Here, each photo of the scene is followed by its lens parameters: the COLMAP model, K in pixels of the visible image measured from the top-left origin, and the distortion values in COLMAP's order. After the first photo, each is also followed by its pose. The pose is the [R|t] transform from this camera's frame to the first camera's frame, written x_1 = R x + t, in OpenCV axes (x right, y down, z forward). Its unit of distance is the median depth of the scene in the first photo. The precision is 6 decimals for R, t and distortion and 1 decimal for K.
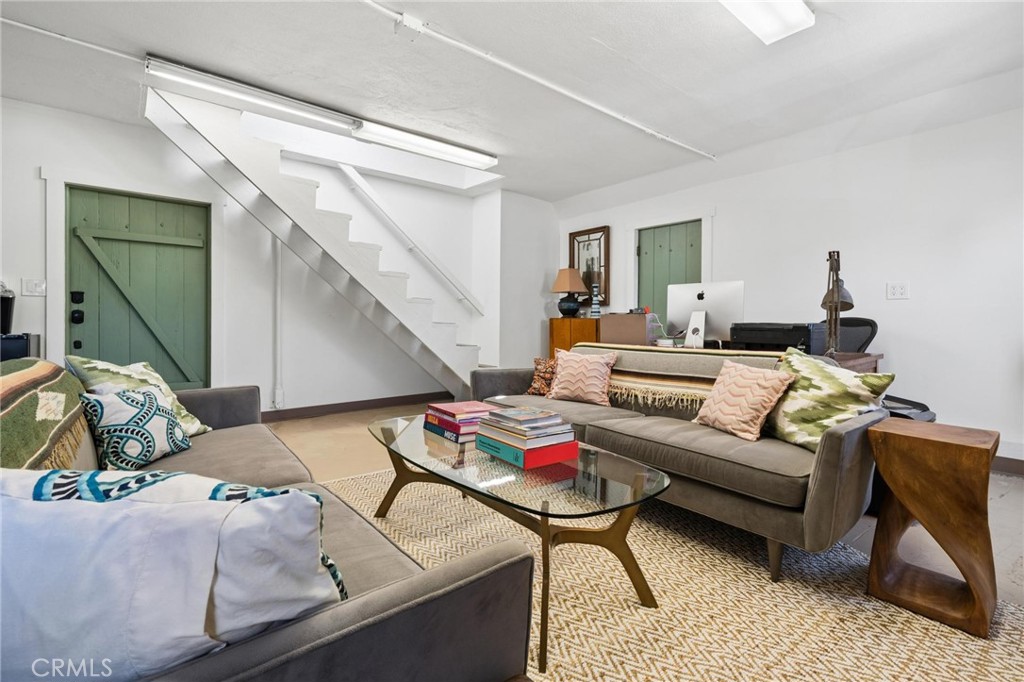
lens RADIAL K [[455.4, 0, 512.5], [0, 455.4, 332.2], [0, 0, 1]] dist [-0.001525, -0.000144]
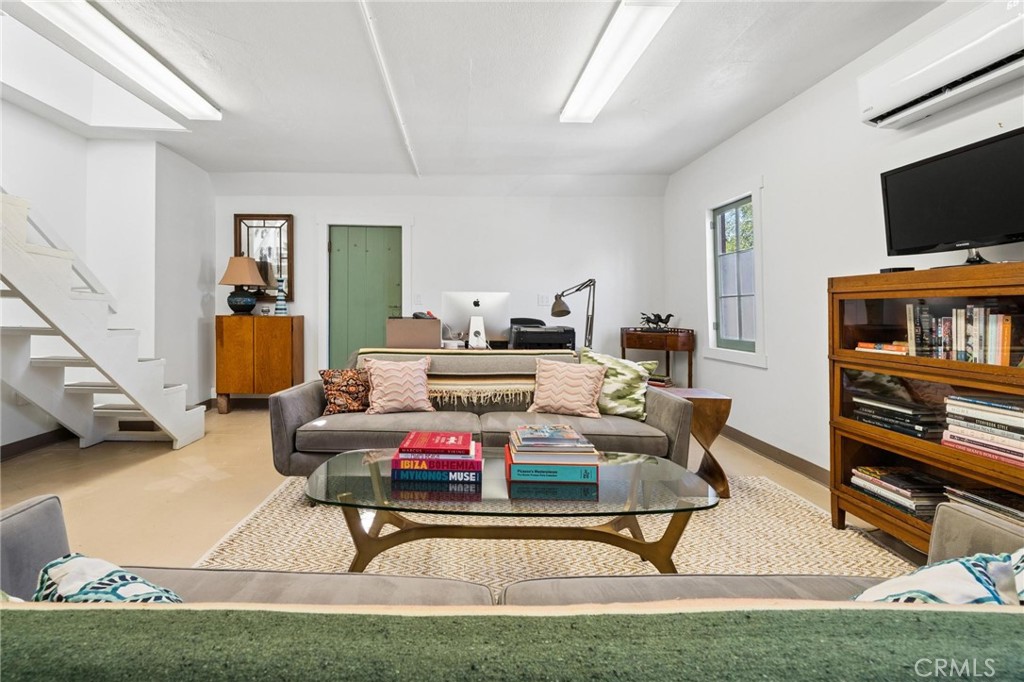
lens RADIAL K [[432.5, 0, 517.7], [0, 432.5, 319.7], [0, 0, 1]] dist [0.001885, -0.000295]
pose [[0.638880, -0.009900, 0.769243, -0.387463], [0.014433, 0.999895, 0.000882, -0.038235], [-0.769171, 0.010539, 0.638956, 0.218610]]
